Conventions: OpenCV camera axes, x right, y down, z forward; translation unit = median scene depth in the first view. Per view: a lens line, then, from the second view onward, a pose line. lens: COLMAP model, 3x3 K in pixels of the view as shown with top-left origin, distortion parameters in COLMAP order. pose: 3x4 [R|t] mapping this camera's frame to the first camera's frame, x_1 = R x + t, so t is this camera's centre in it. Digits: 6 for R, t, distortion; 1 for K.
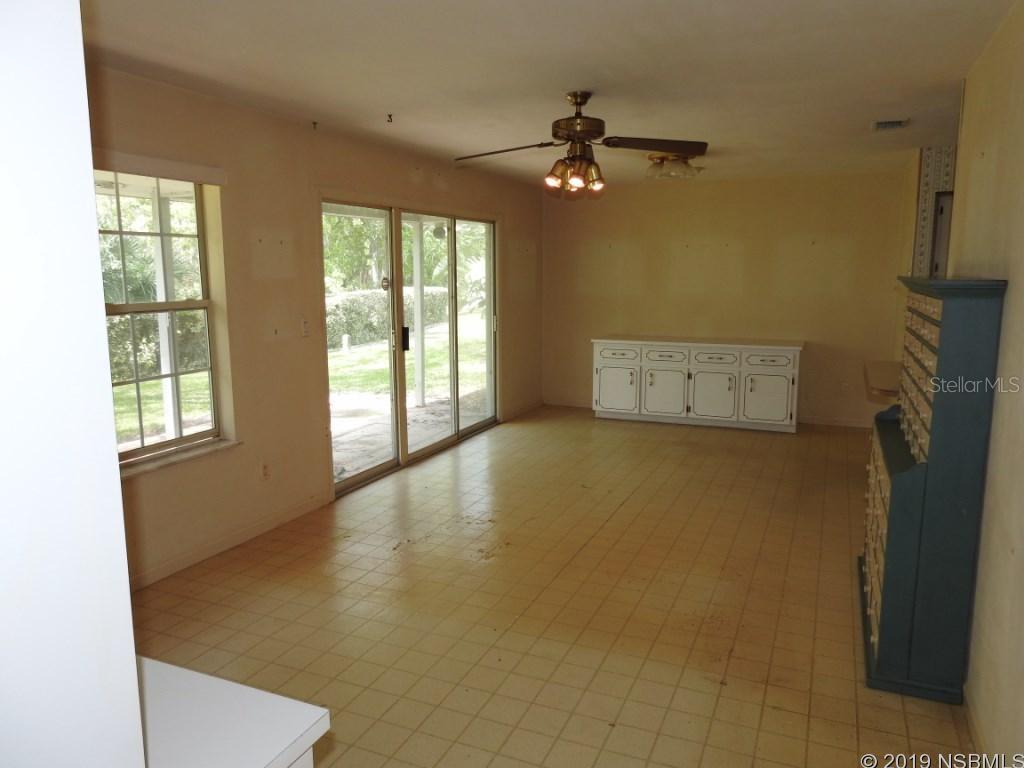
lens RADIAL K [[732.8, 0, 505.1], [0, 732.8, 389.2], [0, 0, 1]] dist [0.003674, -0.005849]
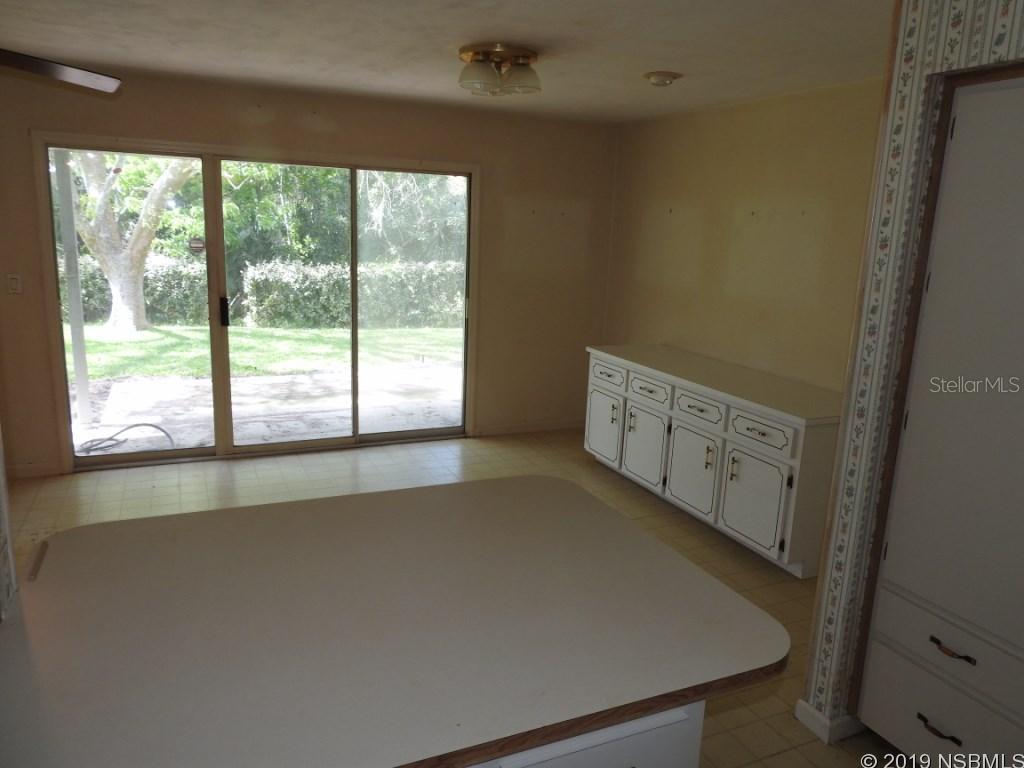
lens RADIAL K [[732.8, 0, 508.0], [0, 732.8, 389.2], [0, 0, 1]] dist [0.003674, -0.005849]
pose [[0.749404, 0.178948, -0.637473, 0.561460], [-0.149736, 0.983646, 0.100096, -0.096350], [0.644960, 0.020440, 0.763943, 0.474014]]
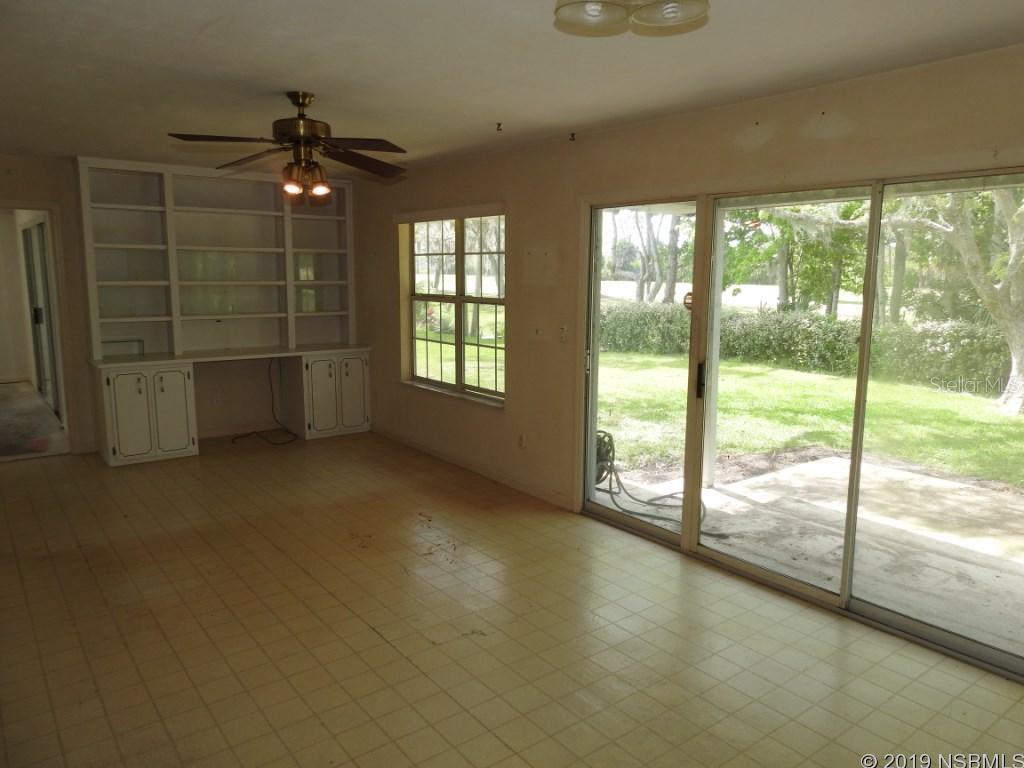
lens RADIAL K [[732.8, 0, 522.5], [0, 732.8, 388.5], [0, 0, 1]] dist [0.003674, -0.005849]
pose [[-0.469163, 0.145374, -0.871064, 0.468546], [-0.141672, 0.961193, 0.236722, -0.171054], [0.871674, 0.234466, -0.430361, 0.969952]]
